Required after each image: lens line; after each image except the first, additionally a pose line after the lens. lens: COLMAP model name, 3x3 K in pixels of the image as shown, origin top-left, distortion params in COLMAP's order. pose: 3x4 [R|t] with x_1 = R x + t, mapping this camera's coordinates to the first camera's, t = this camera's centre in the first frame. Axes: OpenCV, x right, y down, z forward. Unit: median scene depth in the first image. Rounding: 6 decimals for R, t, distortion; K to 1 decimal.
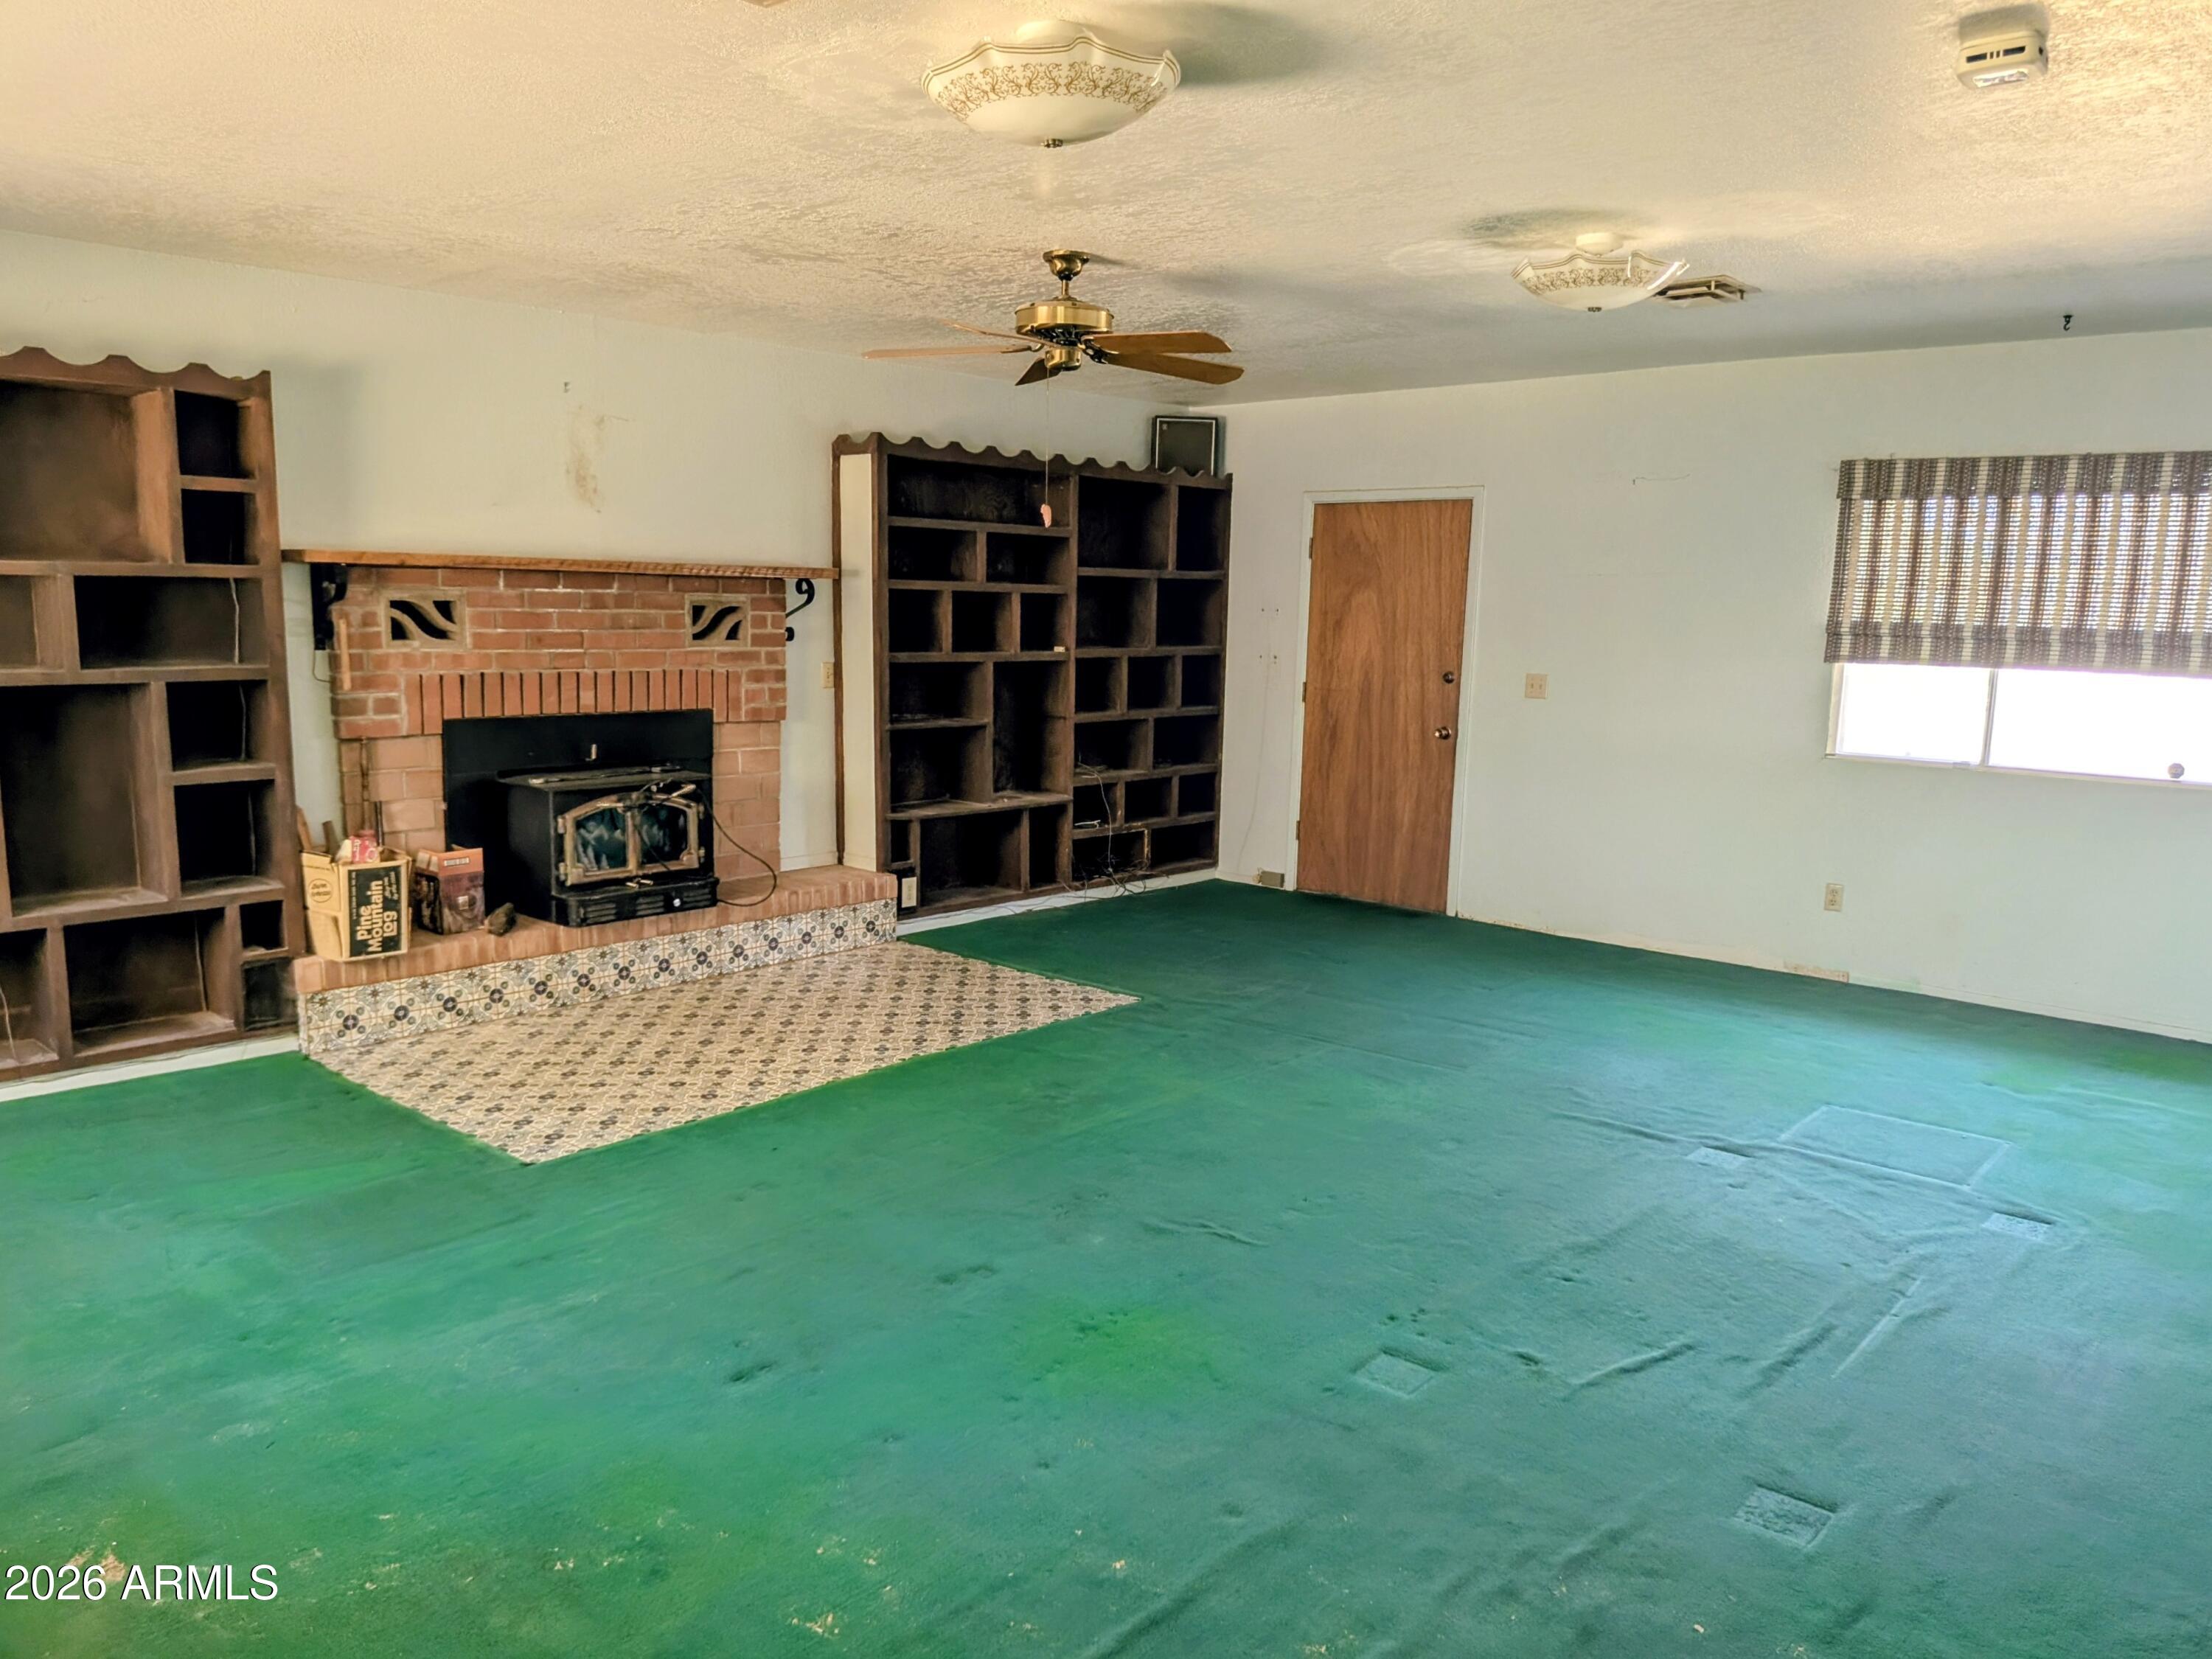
lens RADIAL K [[1614.2, 0, 1075.7], [0, 1614.2, 856.3], [0, 0, 1]] dist [0.112336, -0.200263]
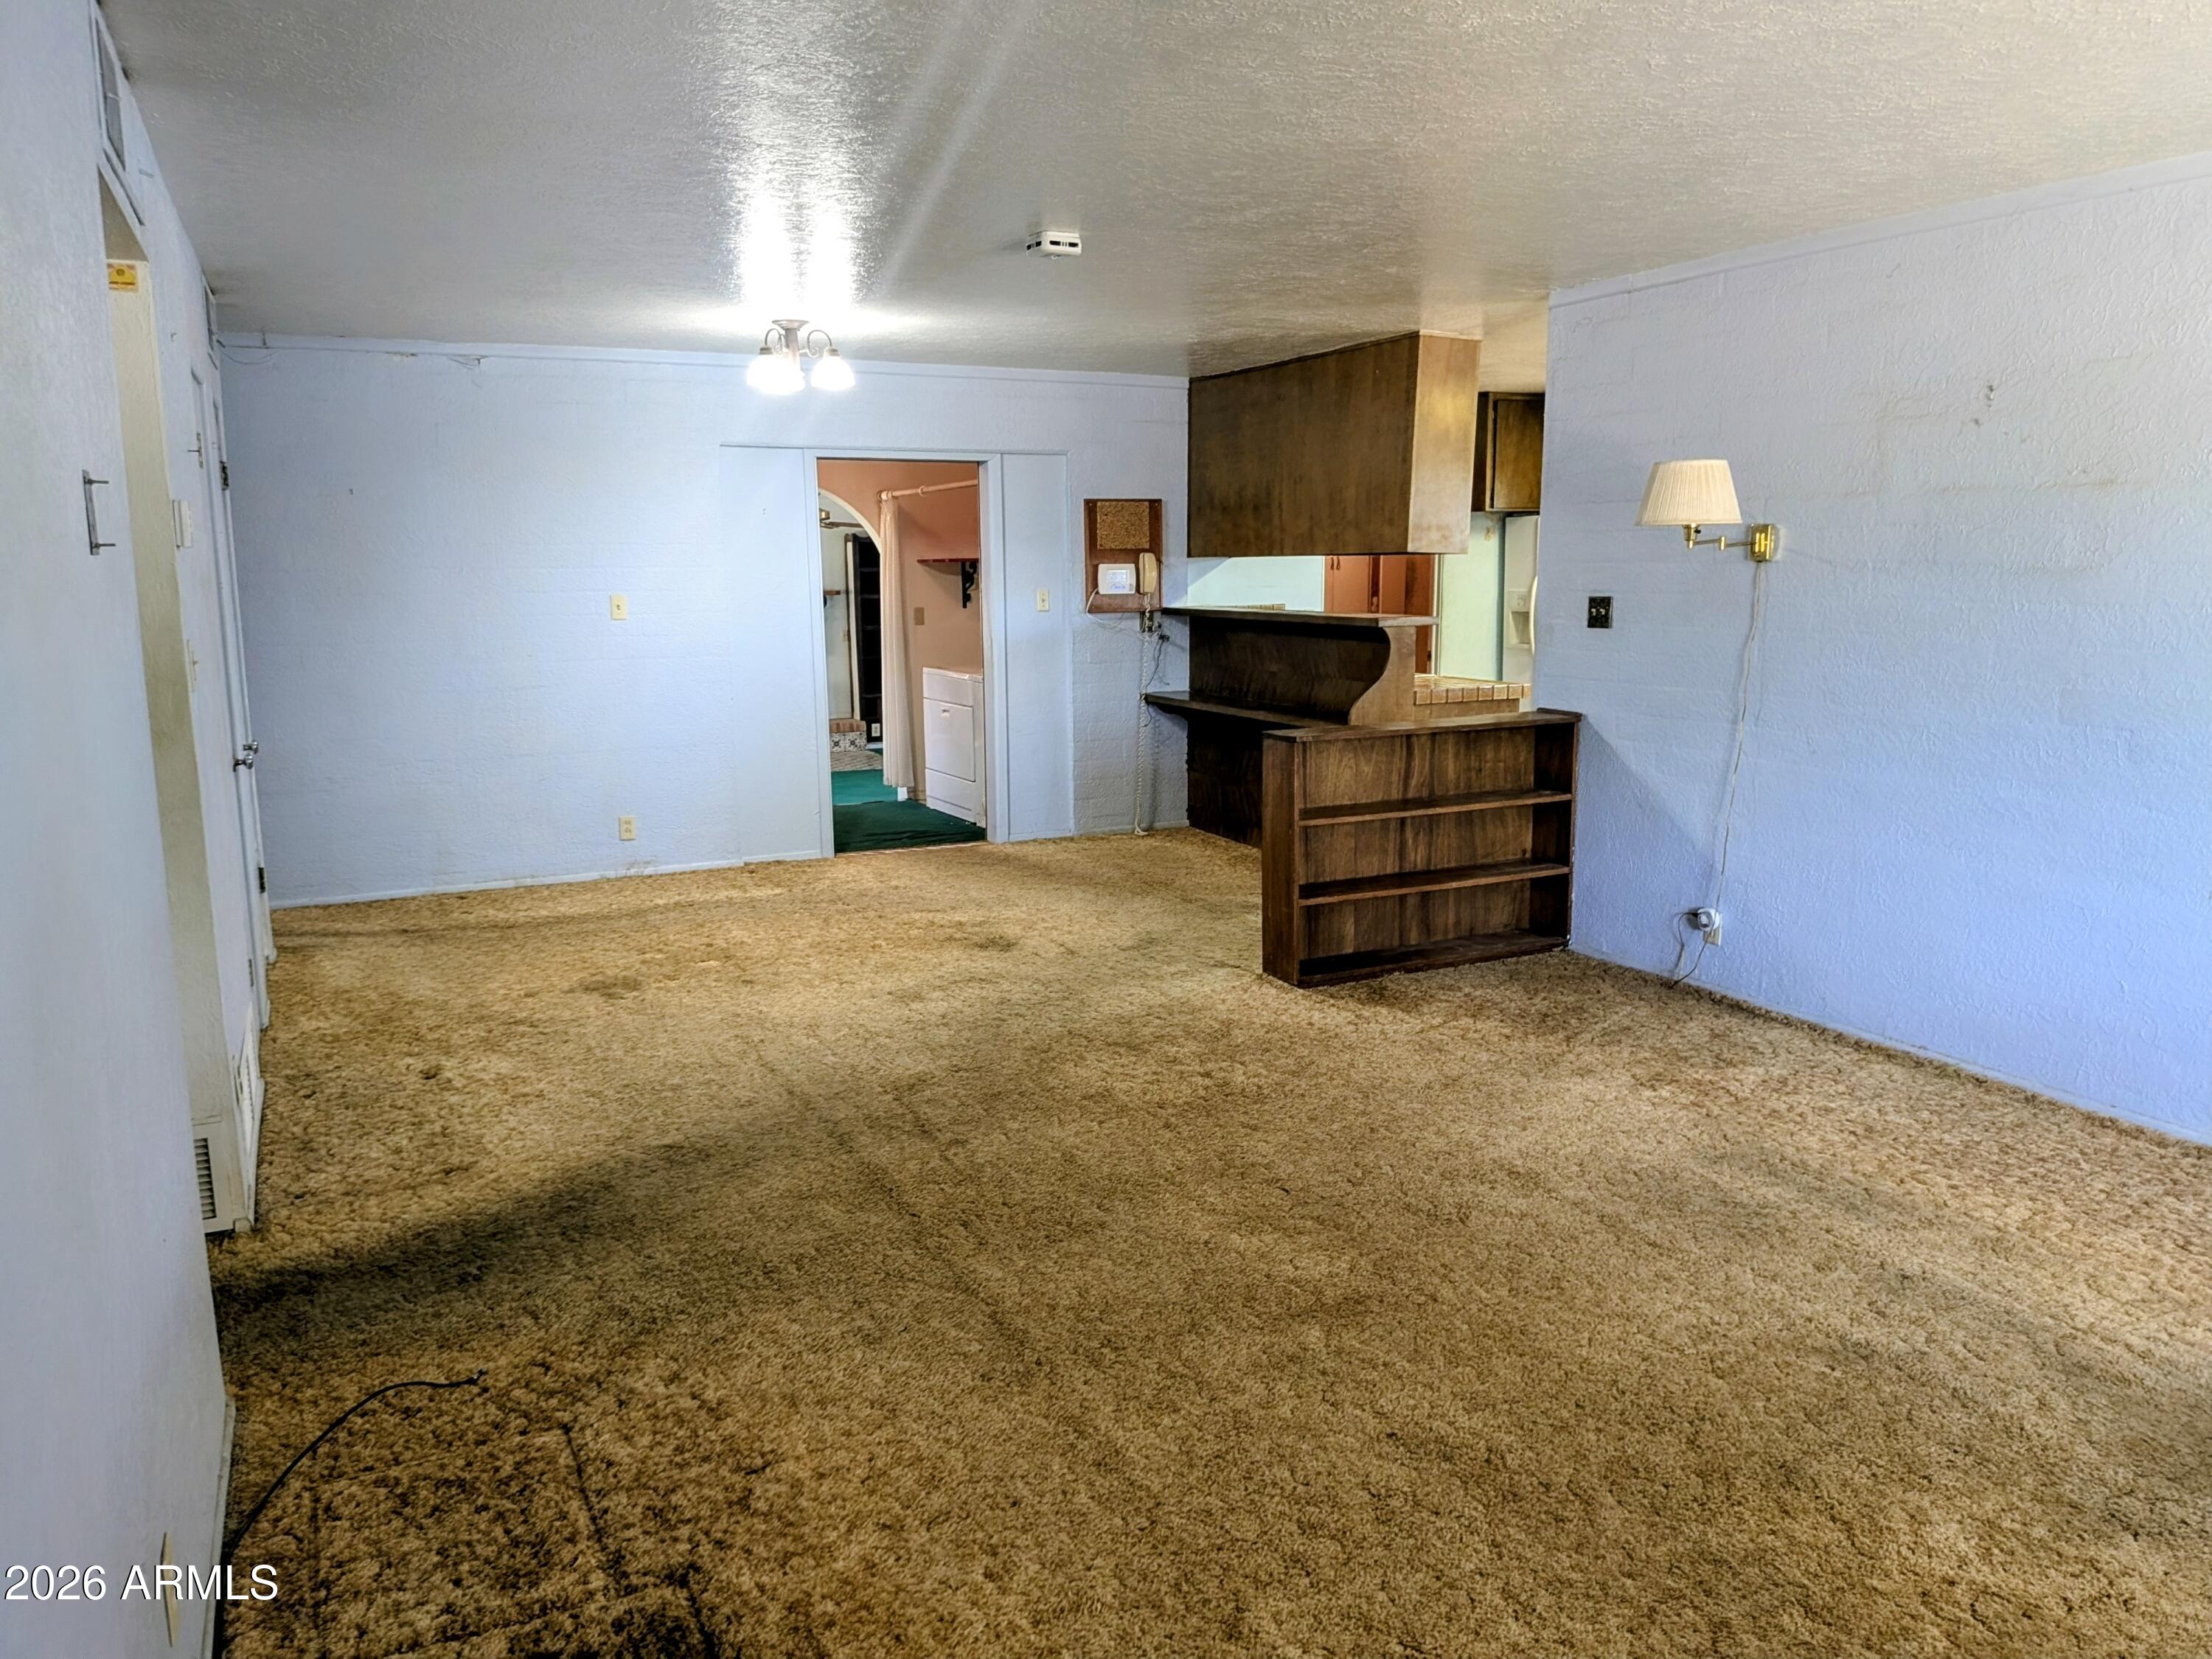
lens RADIAL K [[1585.7, 0, 1084.6], [0, 1585.7, 870.9], [0, 0, 1]] dist [0.066712, -0.139428]
pose [[0.929629, 0.046467, -0.365556, 1.224921], [-0.033729, 0.998583, 0.041158, 0.144667], [0.366951, -0.025932, 0.929879, -1.216062]]
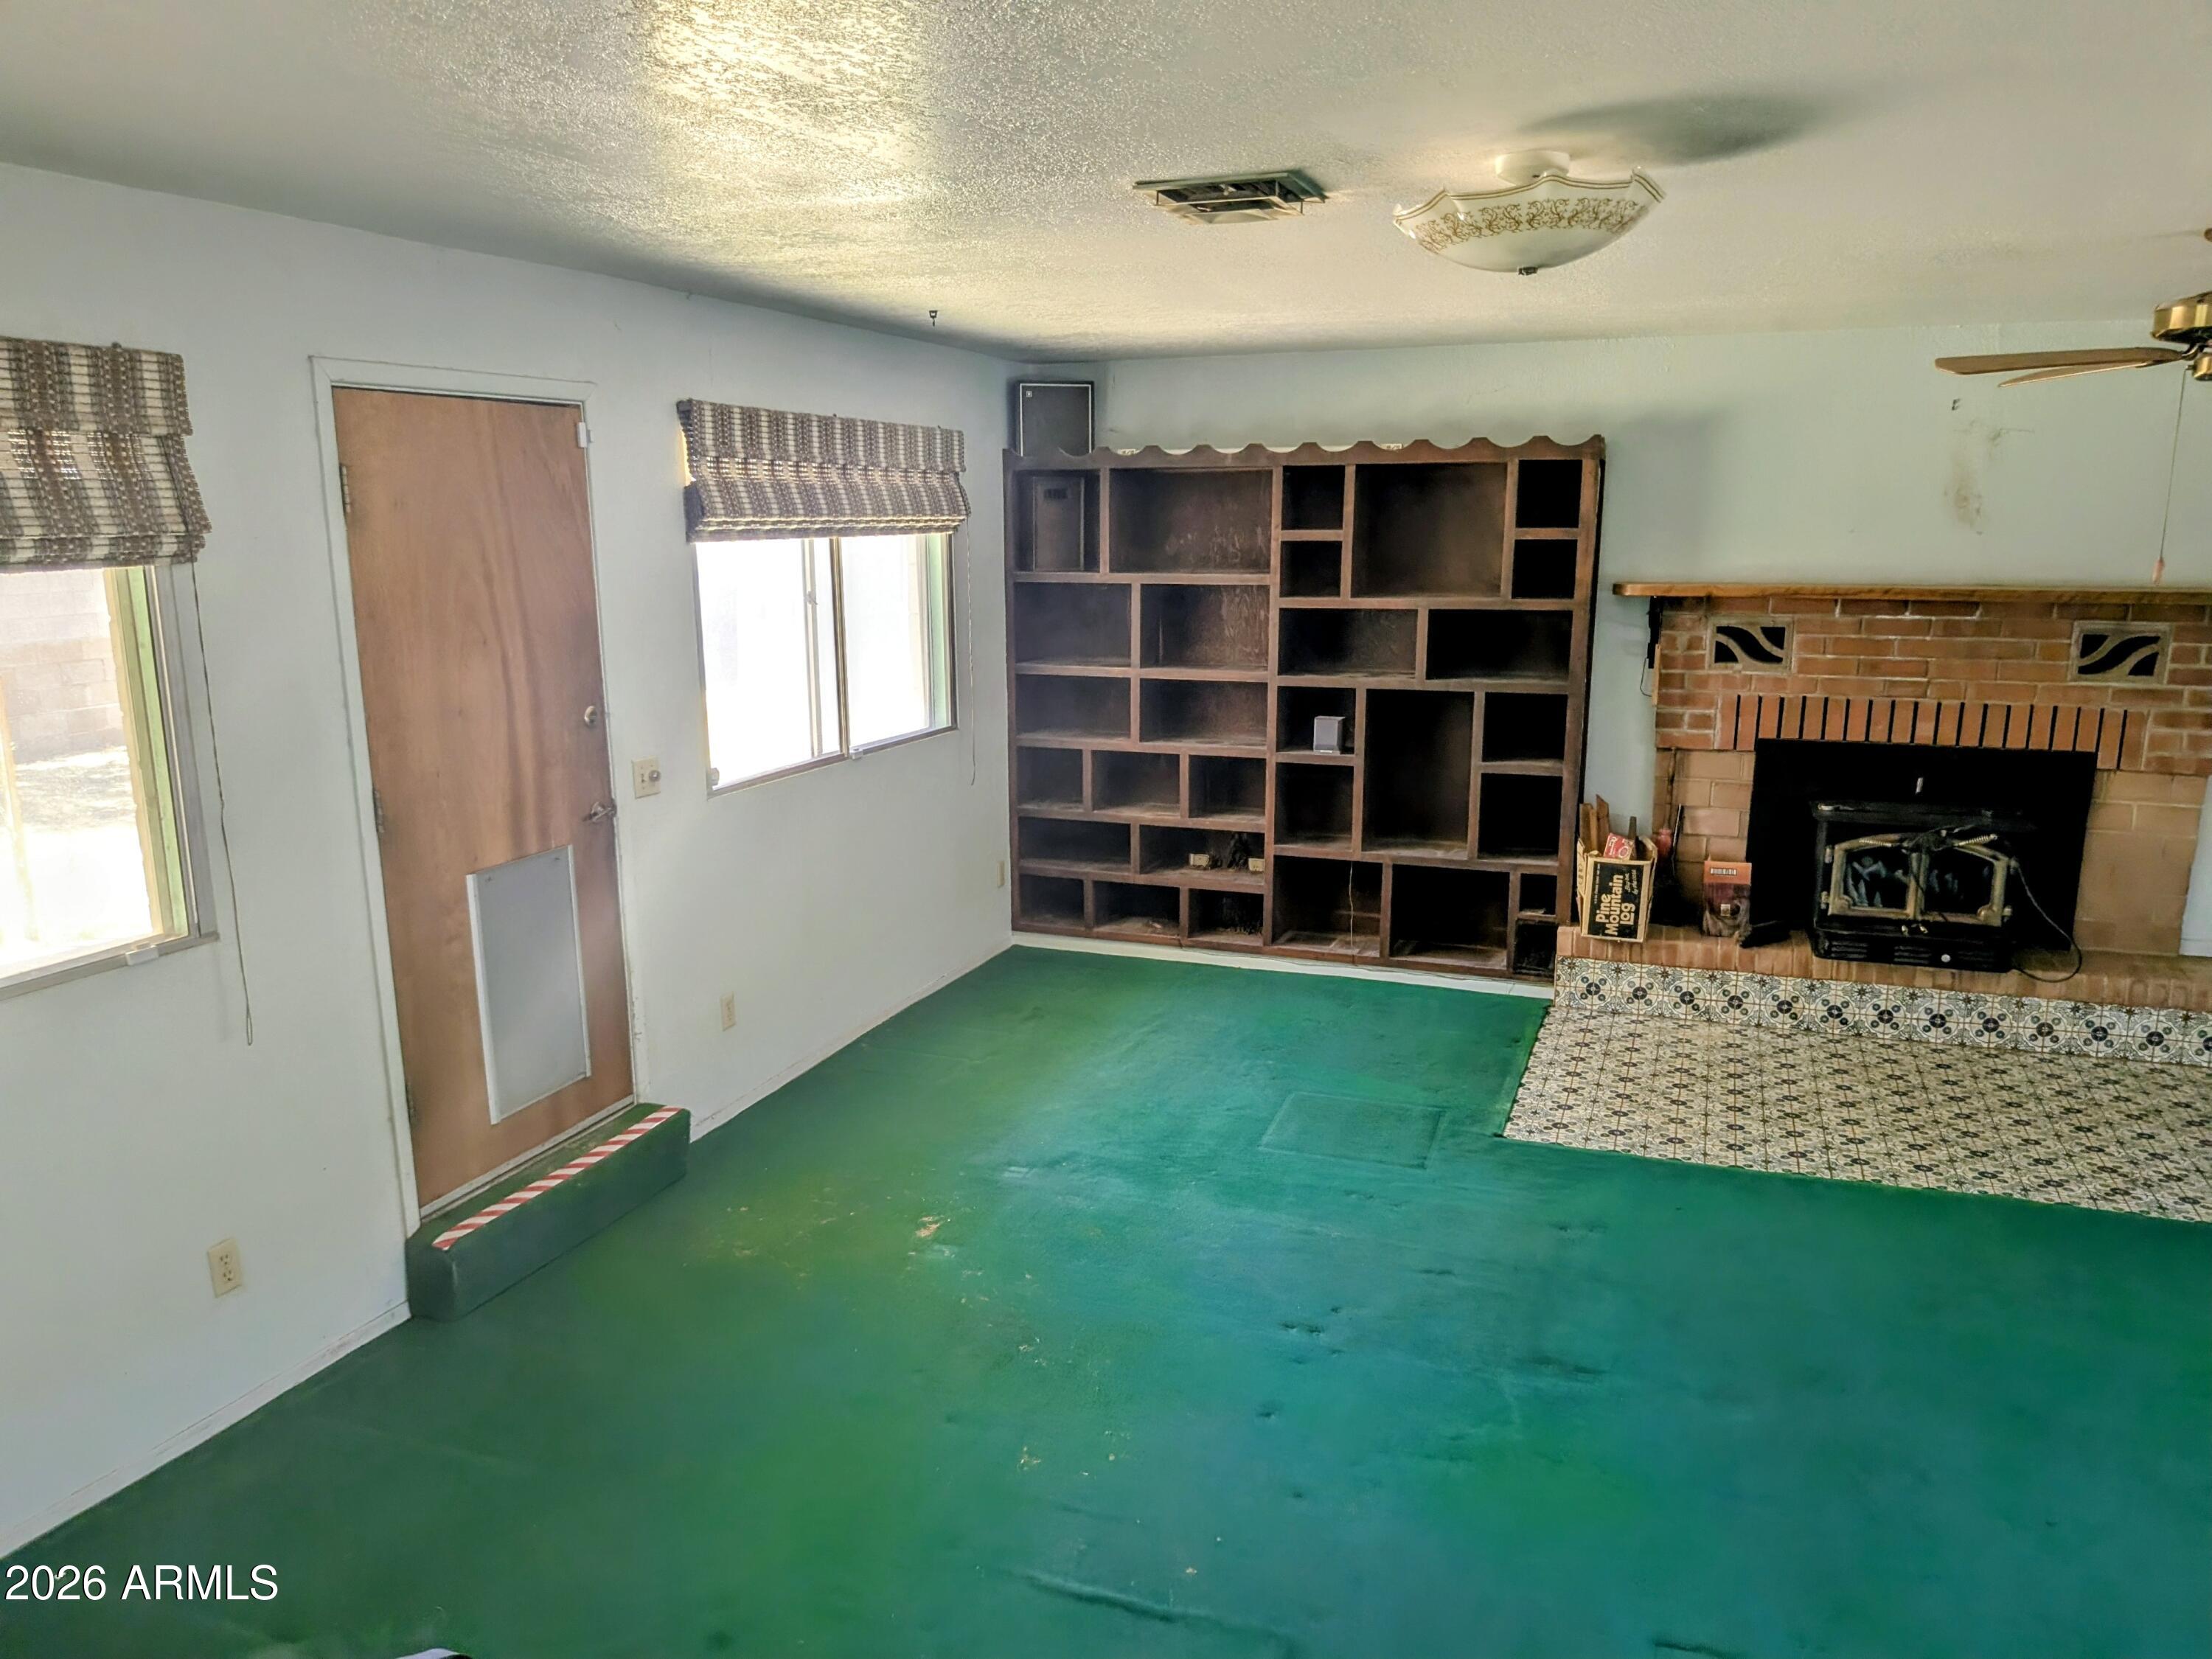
lens RADIAL K [[1585.7, 0, 1084.6], [0, 1585.7, 870.9], [0, 0, 1]] dist [0.066712, -0.139428]
pose [[0.363693, 0.185716, -0.912818, 0.410091], [-0.132243, 0.980293, 0.146755, -0.091642], [0.922084, 0.067340, 0.381085, 0.201548]]
